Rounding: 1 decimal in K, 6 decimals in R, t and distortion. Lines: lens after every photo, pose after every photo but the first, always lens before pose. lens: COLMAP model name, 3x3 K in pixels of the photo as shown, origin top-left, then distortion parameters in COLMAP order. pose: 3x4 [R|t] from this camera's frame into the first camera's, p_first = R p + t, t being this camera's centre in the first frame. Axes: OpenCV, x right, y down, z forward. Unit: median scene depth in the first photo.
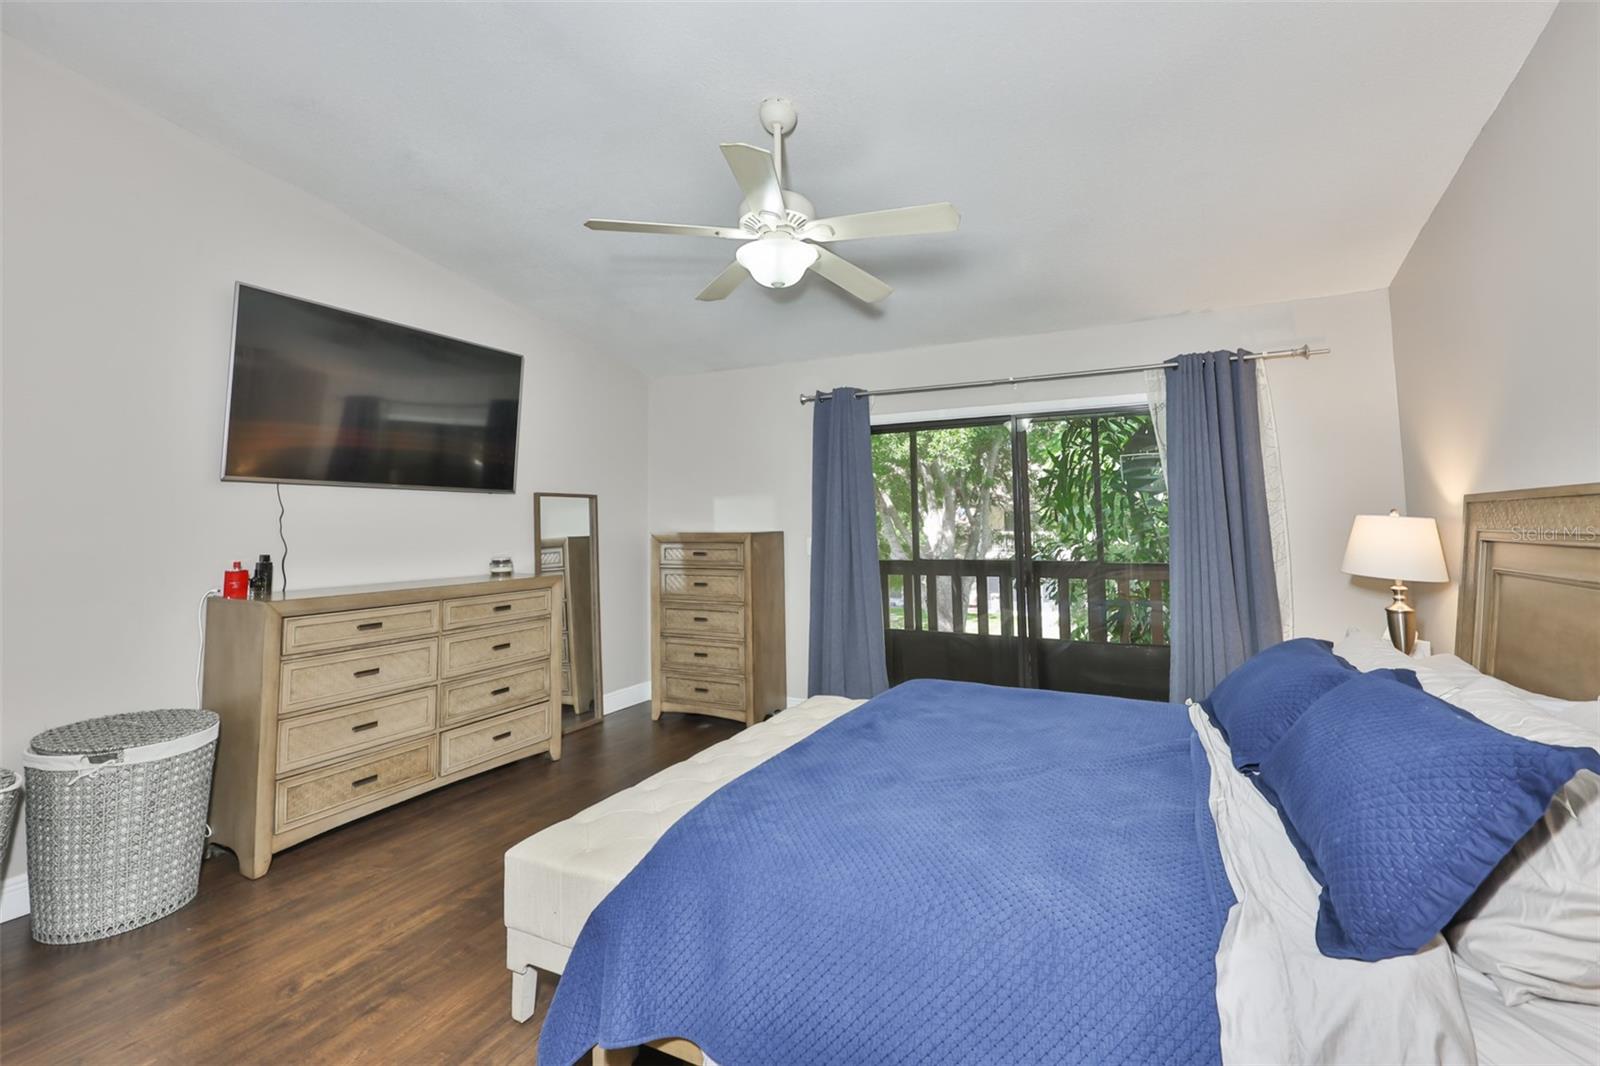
lens RADIAL K [[681.2, 0, 802.1], [0, 681.2, 471.0], [0, 0, 1]] dist [0.000002, 0.000095]
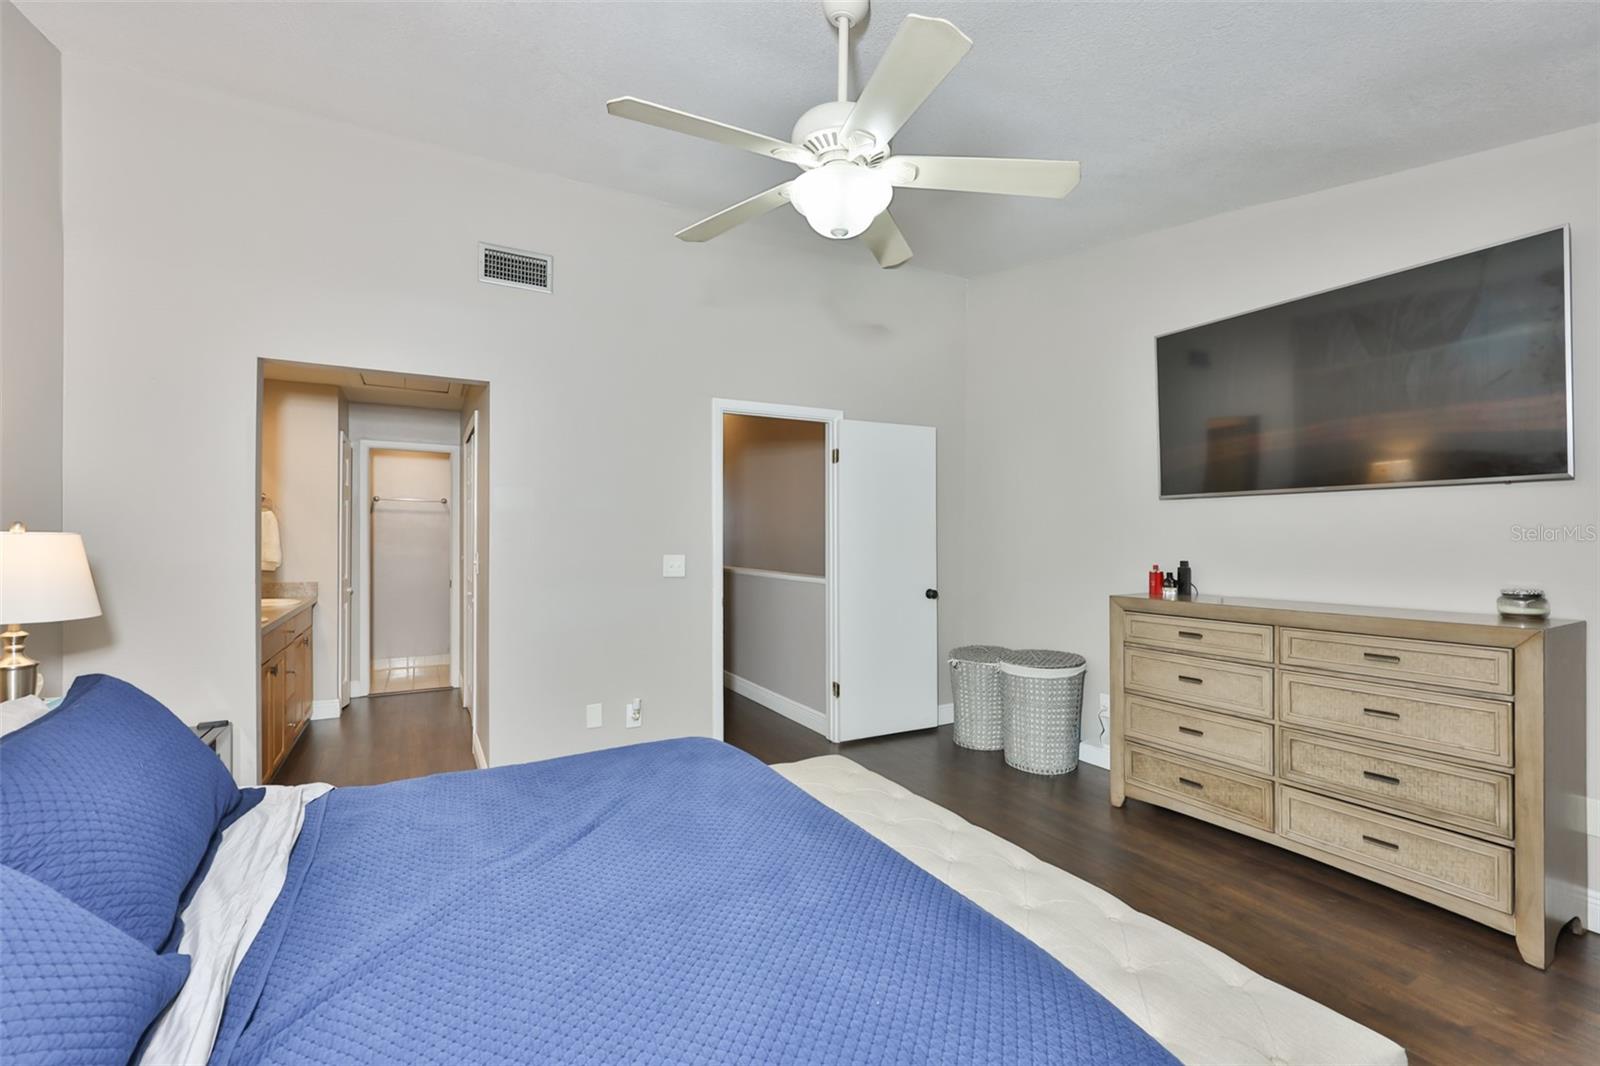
lens RADIAL K [[673.0, 0, 800.0], [0, 673.0, 533.0], [0, 0, 1]] dist [0.000377, 0.000043]
pose [[-0.543889, 0.001844, -0.839155, 0.550994], [0.072622, 0.996349, -0.044879, 0.083289], [0.836009, -0.085350, -0.542037, 1.125999]]
